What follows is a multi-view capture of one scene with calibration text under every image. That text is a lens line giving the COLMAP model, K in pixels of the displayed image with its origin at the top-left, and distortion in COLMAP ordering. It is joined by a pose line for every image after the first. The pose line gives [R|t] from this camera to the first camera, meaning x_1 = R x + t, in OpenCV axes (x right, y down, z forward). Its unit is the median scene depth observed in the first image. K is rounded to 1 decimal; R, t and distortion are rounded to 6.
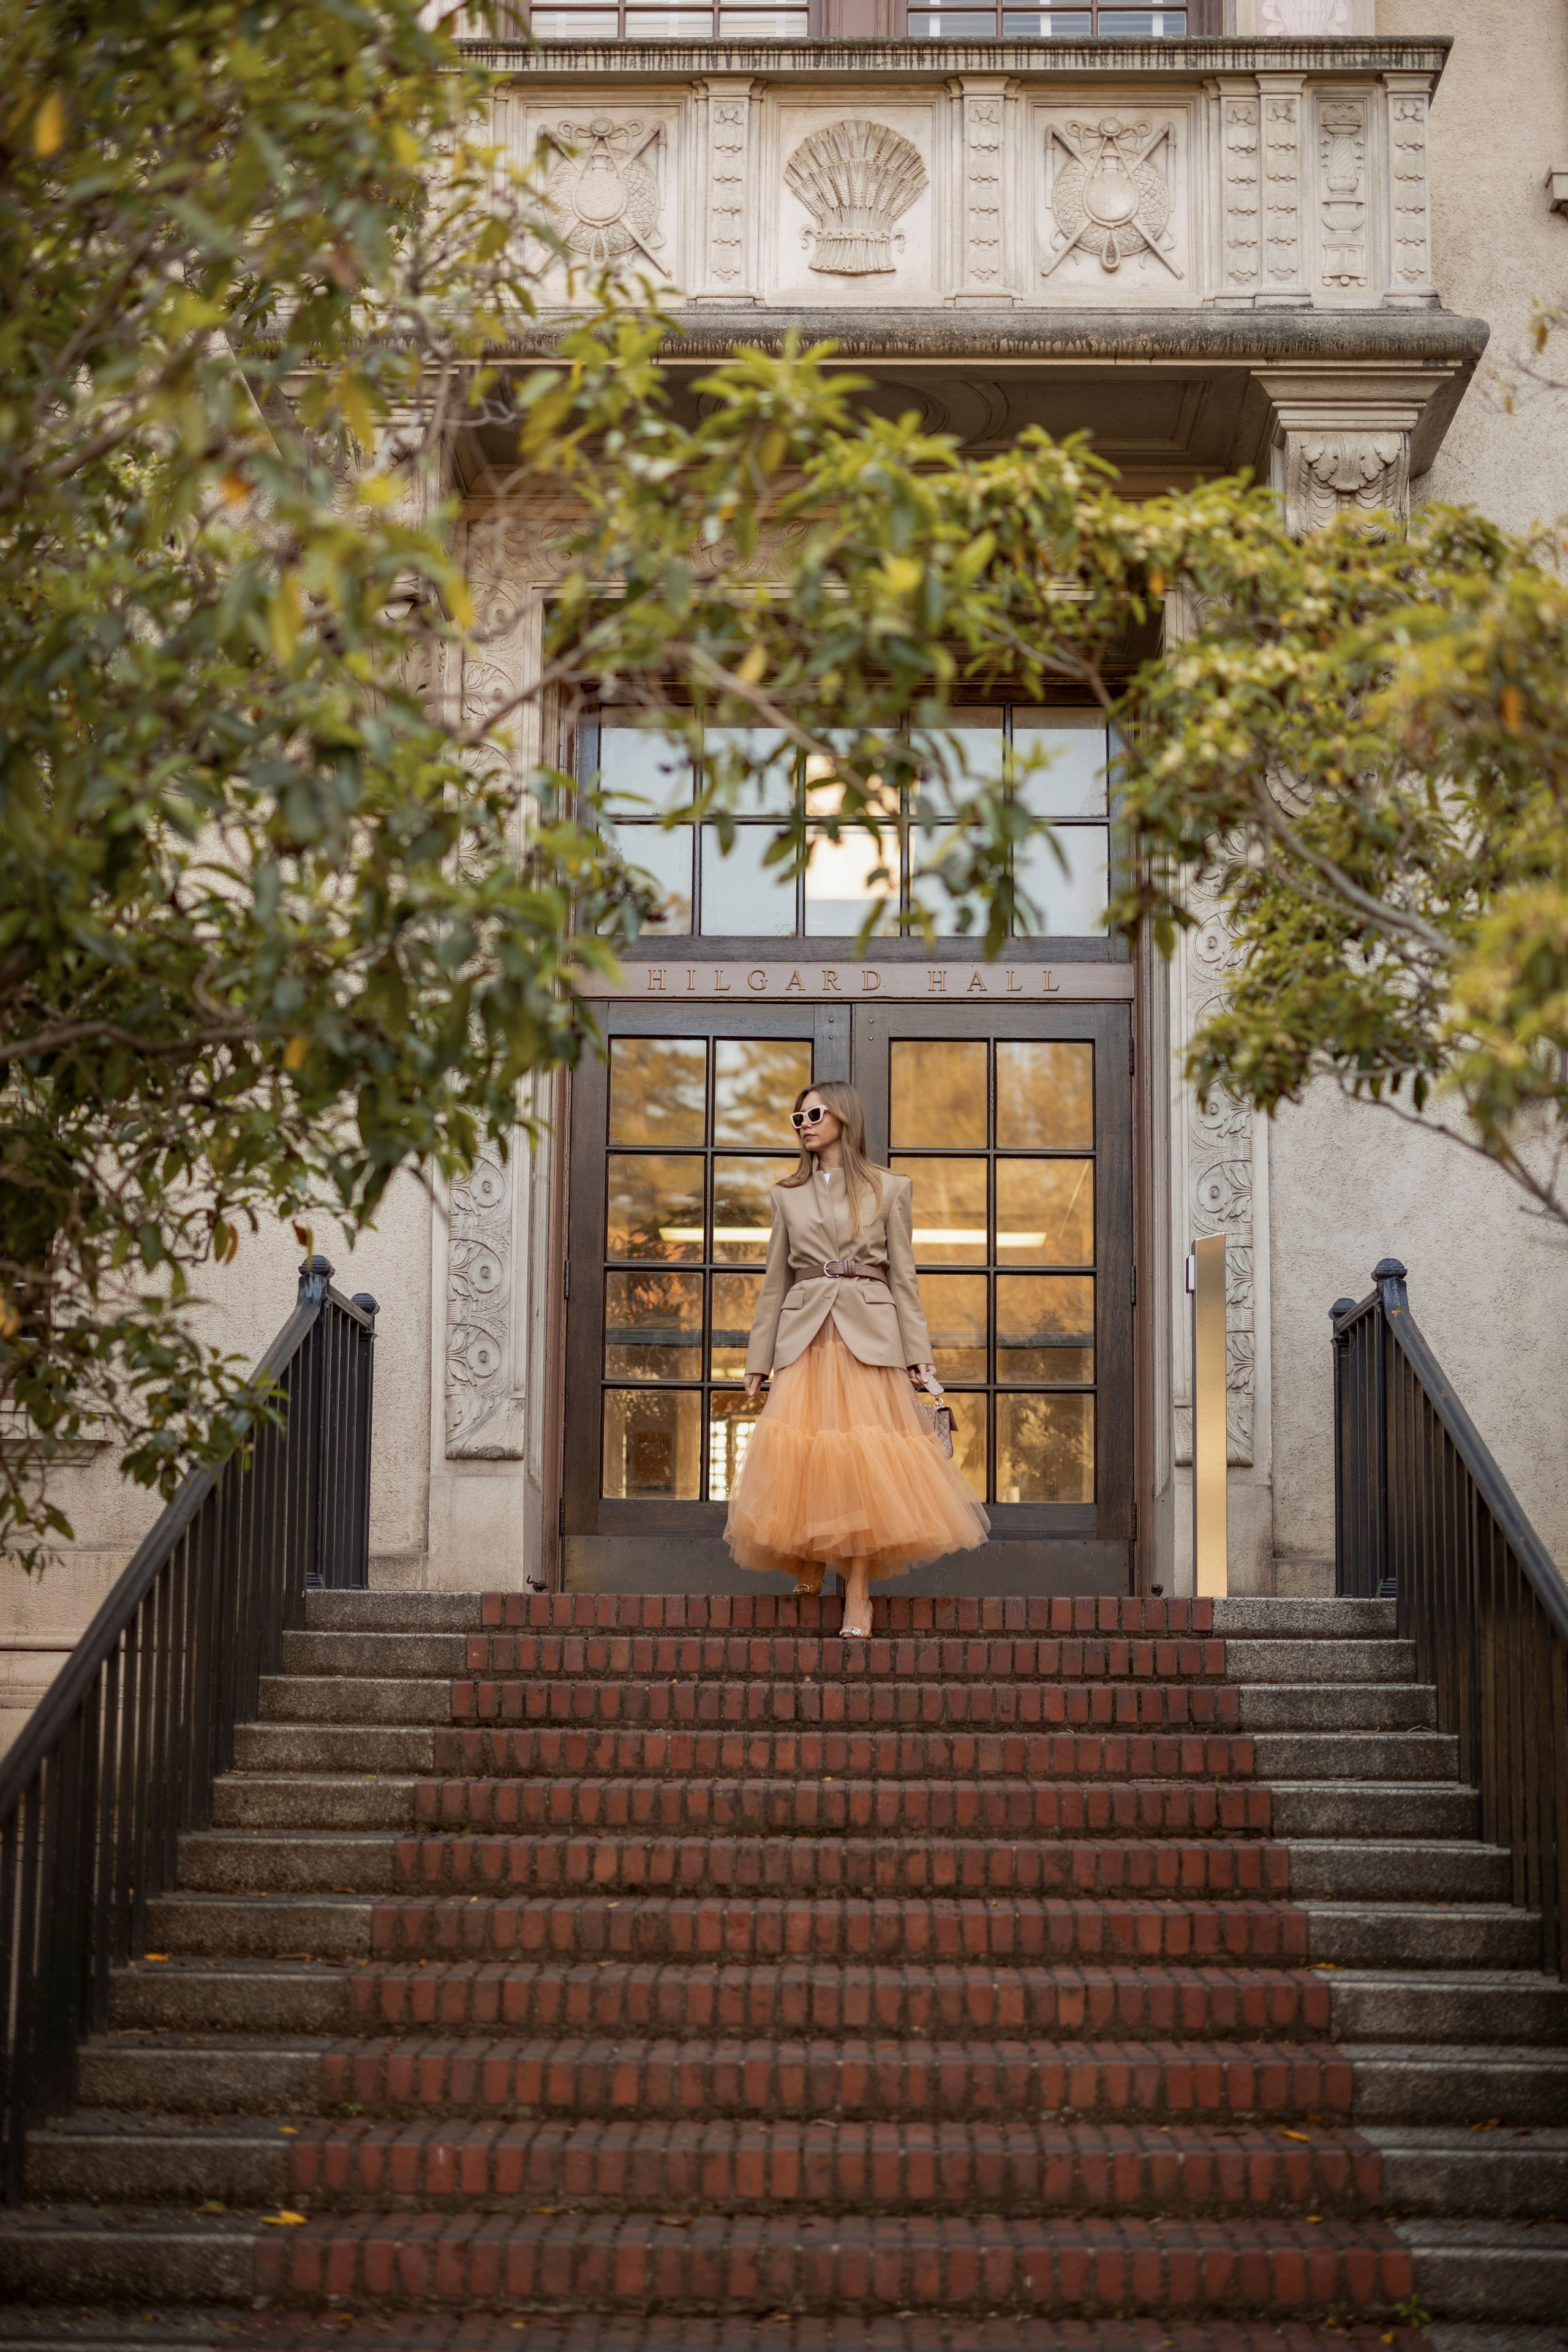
lens RADIAL K [[3376.1, 0, 784.0], [0, 3376.1, 1176.0], [0, 0, 1]] dist [-0.140485, 0.574581]
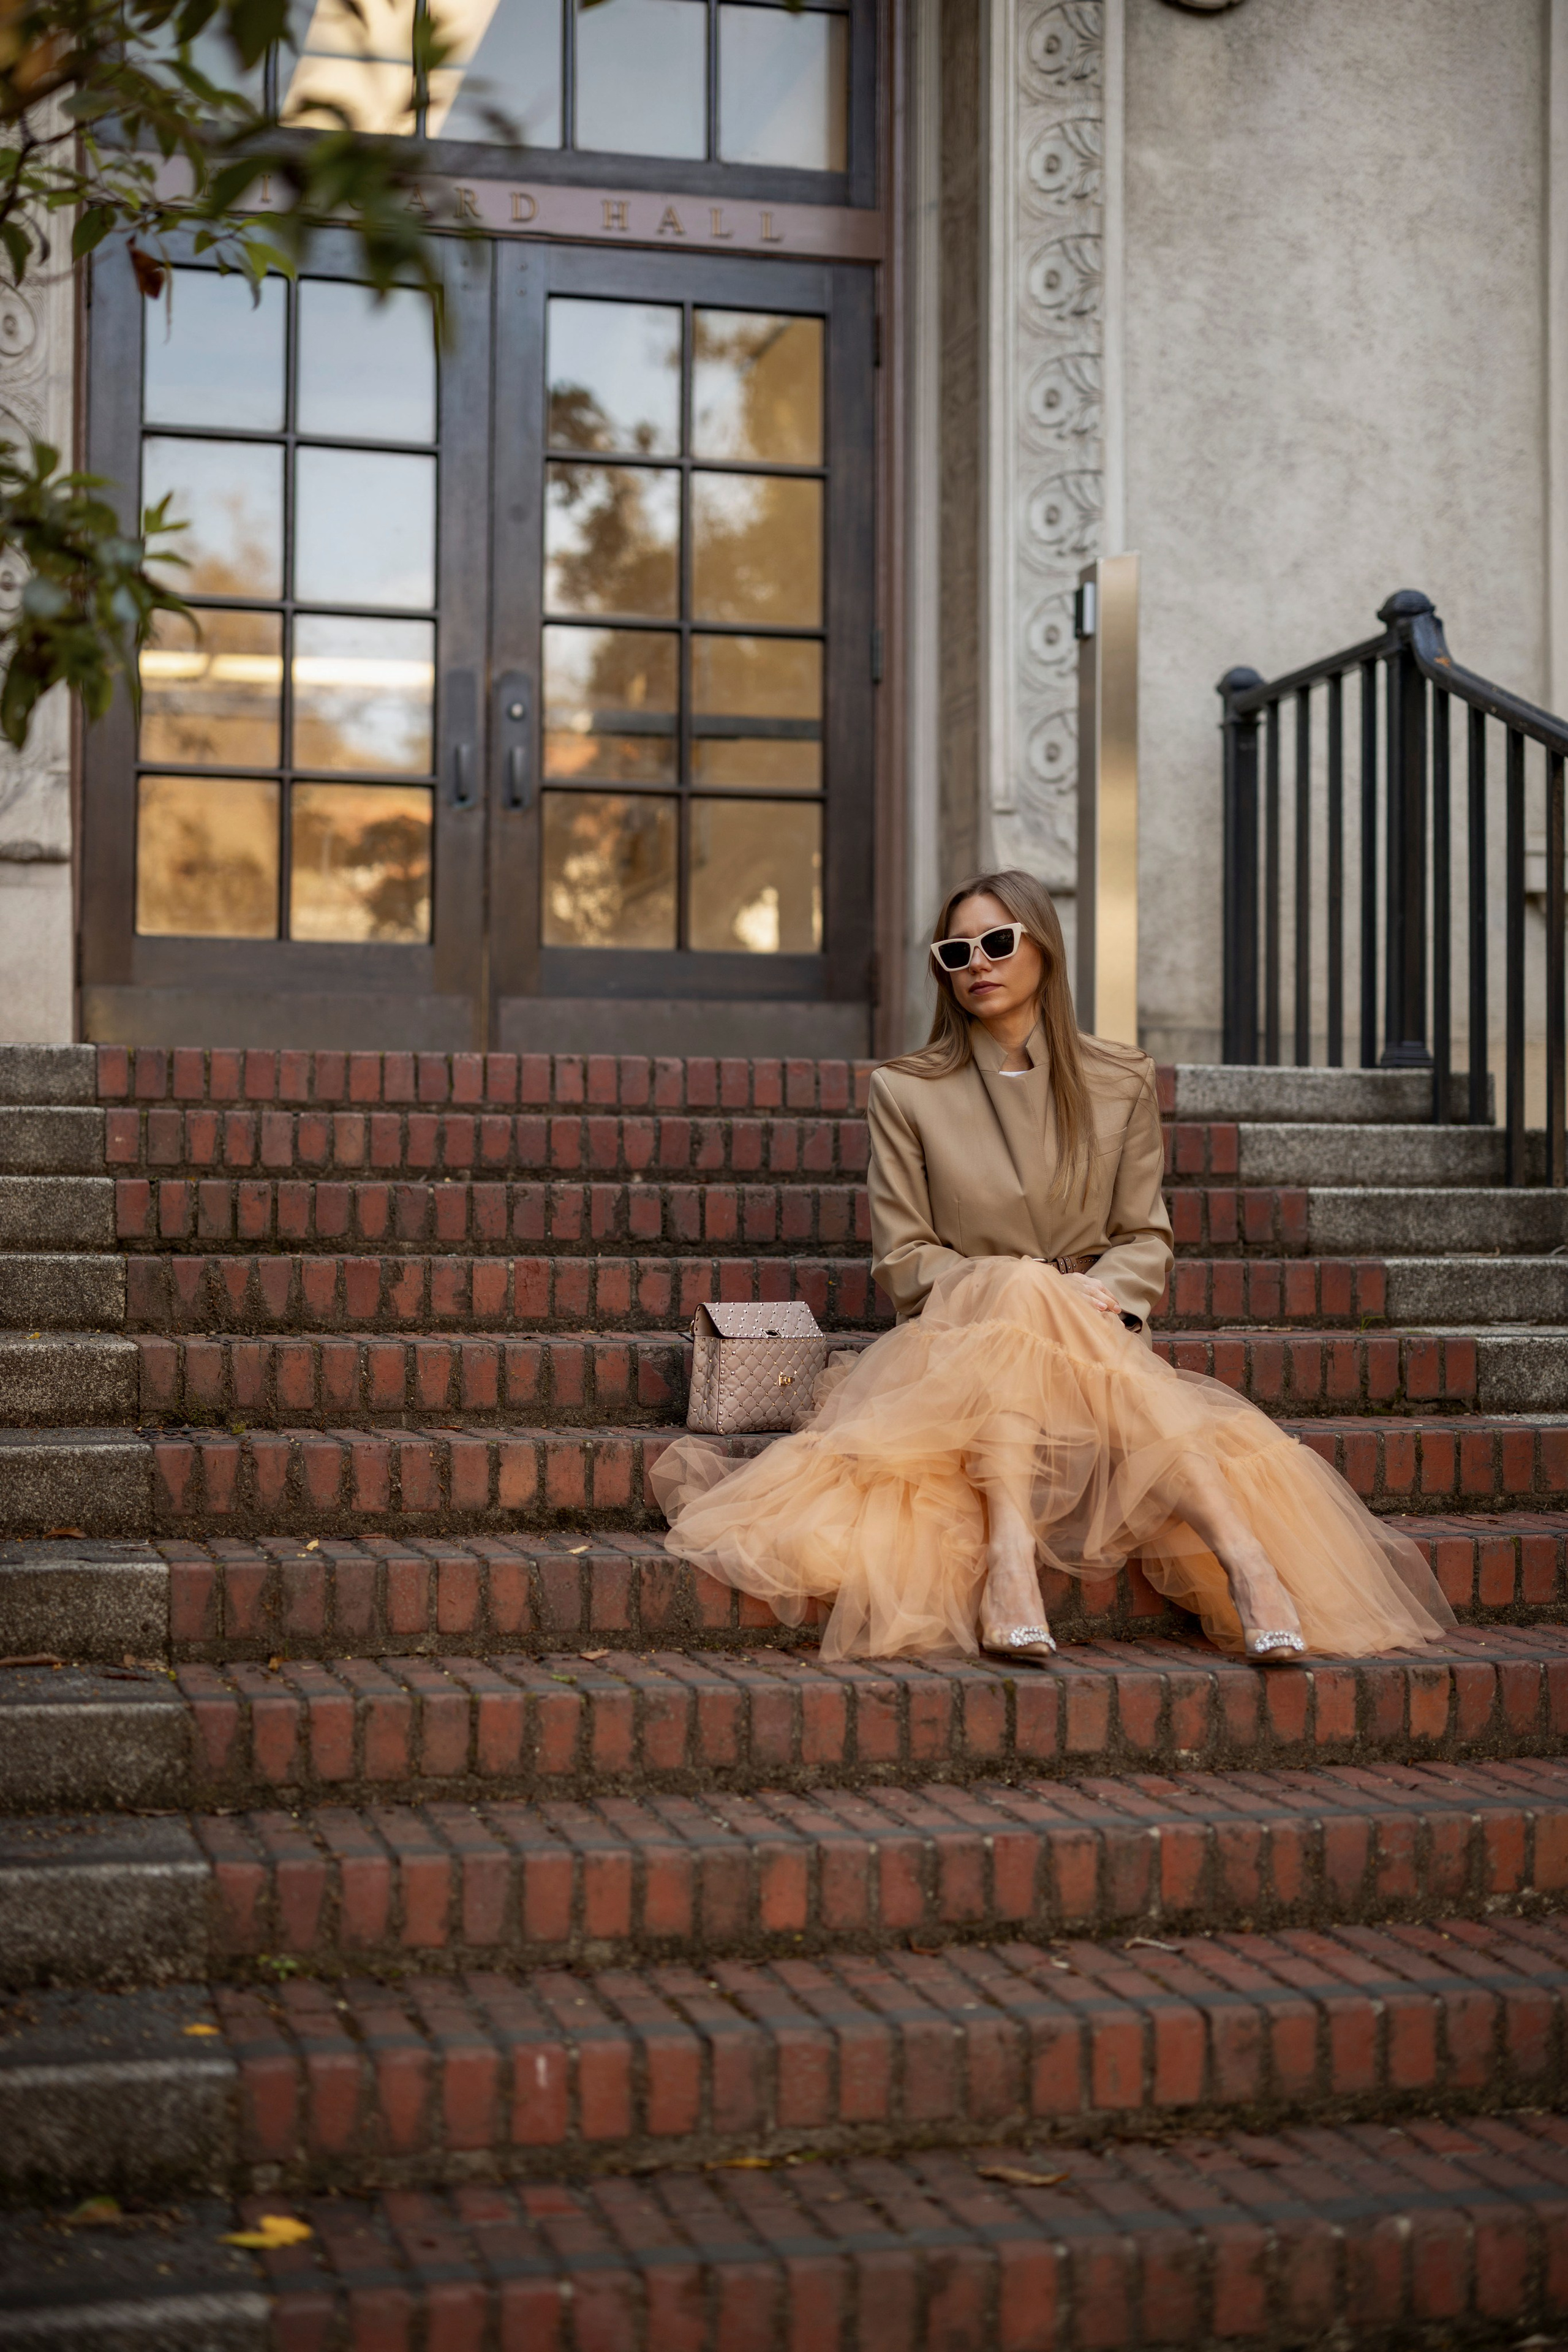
lens RADIAL K [[3430.1, 0, 784.0], [0, 3430.1, 1176.0], [0, 0, 1]] dist [-0.138510, 0.558141]
pose [[0.963023, 0.001638, 0.269413, -0.177457], [-0.037219, 0.991203, 0.127012, 0.078580], [-0.266835, -0.132343, 0.954612, 0.444030]]
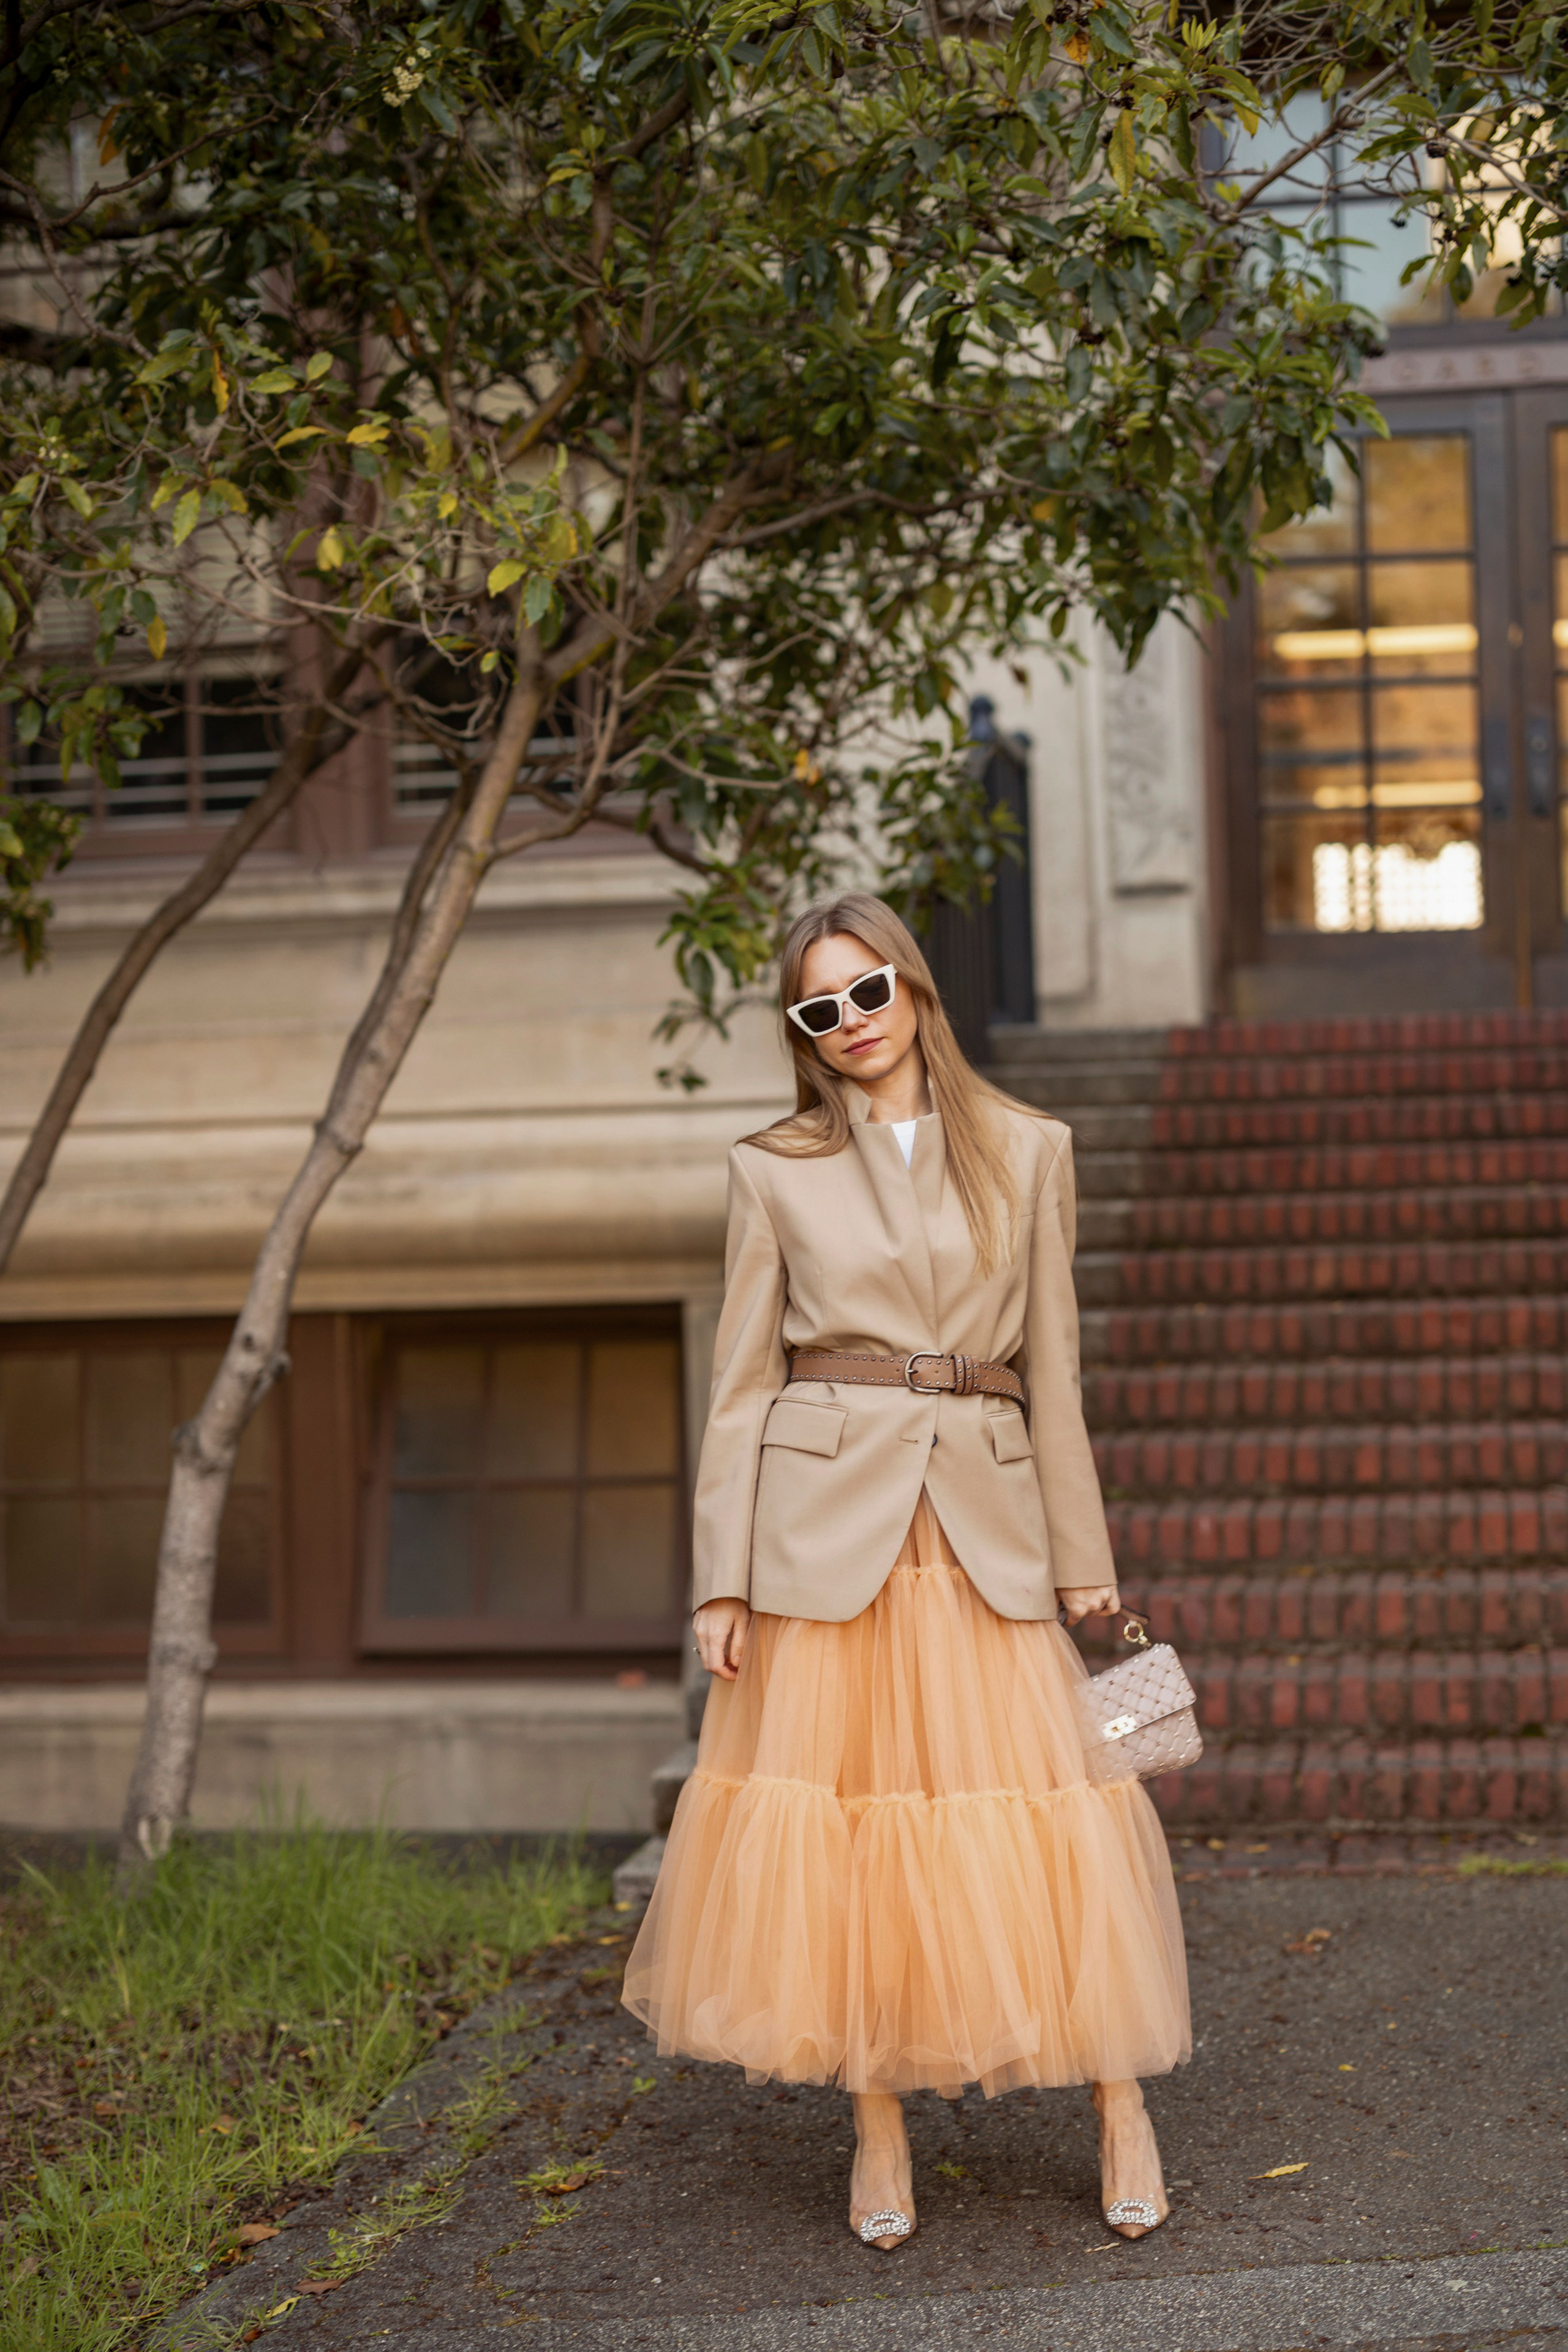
lens RADIAL K [[3924.4, 0, 795.0], [0, 3924.4, 1357.5], [0, 0, 1]] dist [-0.137010, 0.267062]
pose [[0.987885, -0.034091, -0.151396, -0.034102], [0.062970, 0.979707, 0.190286, -0.009086], [0.141837, -0.197514, 0.969985, -0.205633]]
